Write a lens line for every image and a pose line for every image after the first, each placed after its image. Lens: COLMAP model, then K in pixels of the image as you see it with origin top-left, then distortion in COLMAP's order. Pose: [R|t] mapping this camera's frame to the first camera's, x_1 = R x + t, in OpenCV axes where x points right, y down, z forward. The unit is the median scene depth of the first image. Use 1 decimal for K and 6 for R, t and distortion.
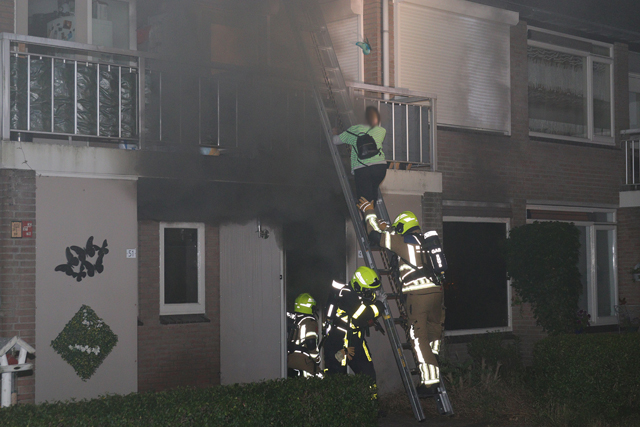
lens RADIAL K [[1181.9, 0, 320.0], [0, 1181.9, 213.5], [0, 0, 1]] dist [0.031790, 0.092861]
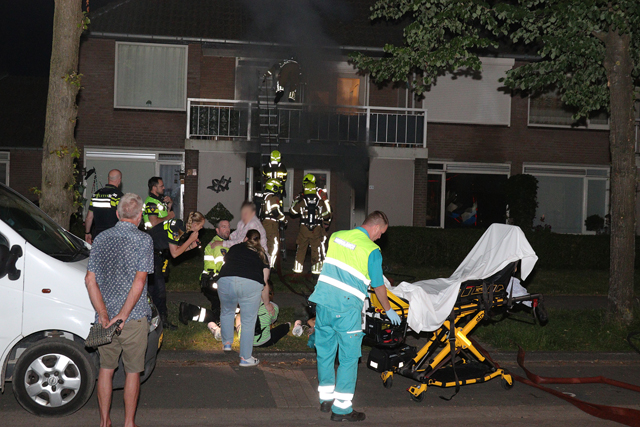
lens RADIAL K [[896.1, 0, 320.0], [0, 896.1, 213.5], [0, 0, 1]] dist [0.014635, 0.030484]
pose [[0.809437, 0.045819, -0.585416, 0.997273], [-0.011358, 0.997986, 0.062406, -0.020015], [0.587097, -0.043865, 0.808327, -0.400457]]
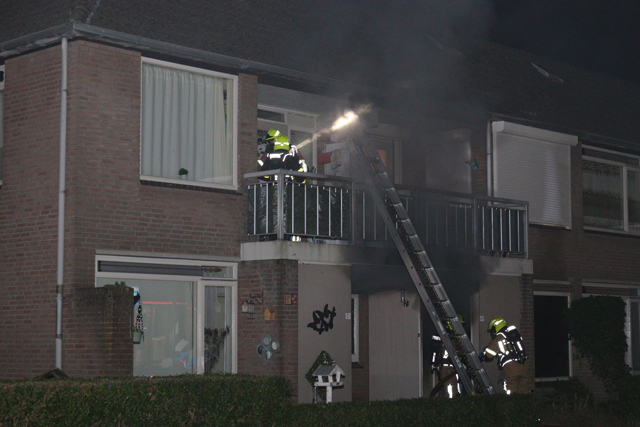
lens RADIAL K [[1294.5, 0, 320.0], [0, 1294.5, 213.5], [0, 0, 1]] dist [0.025462, 0.075678]
pose [[0.998518, 0.012689, 0.052924, -0.258607], [-0.009961, 0.998624, -0.051488, -0.009353], [-0.053505, 0.050885, 0.997270, -0.556396]]
